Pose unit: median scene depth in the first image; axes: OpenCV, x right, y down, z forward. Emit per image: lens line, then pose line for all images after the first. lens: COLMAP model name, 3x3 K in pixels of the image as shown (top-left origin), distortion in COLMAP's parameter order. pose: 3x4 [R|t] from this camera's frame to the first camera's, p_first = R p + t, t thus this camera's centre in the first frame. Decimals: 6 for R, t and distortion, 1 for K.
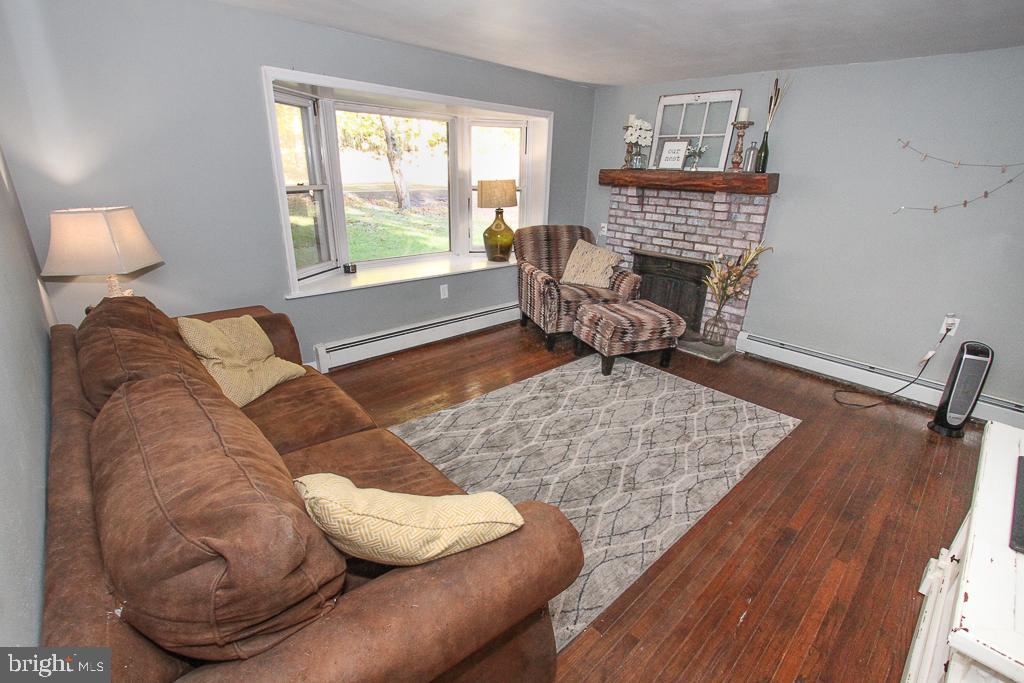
lens RADIAL K [[471.2, 0, 509.9], [0, 471.2, 346.5], [0, 0, 1]] dist [-0.009092, 0.000323]
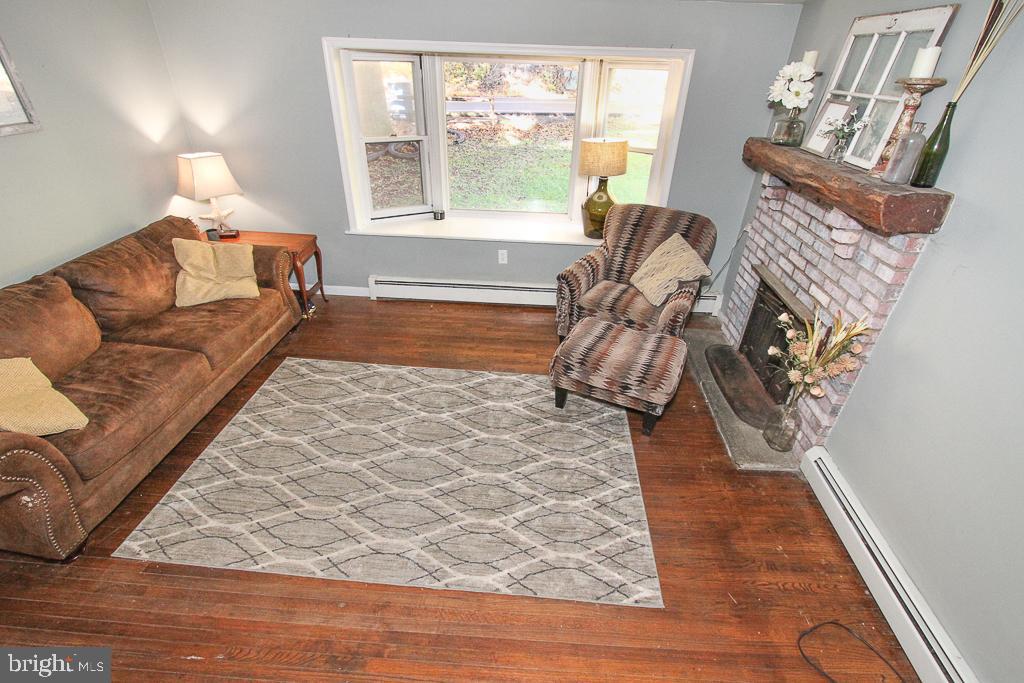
lens RADIAL K [[471.2, 0, 513.2], [0, 471.2, 342.7], [0, 0, 1]] dist [-0.009092, 0.000323]
pose [[0.679494, 0.366720, -0.635455, 0.558847], [-0.264483, 0.930320, 0.254074, -0.204616], [0.684351, -0.004575, 0.729138, 0.304783]]
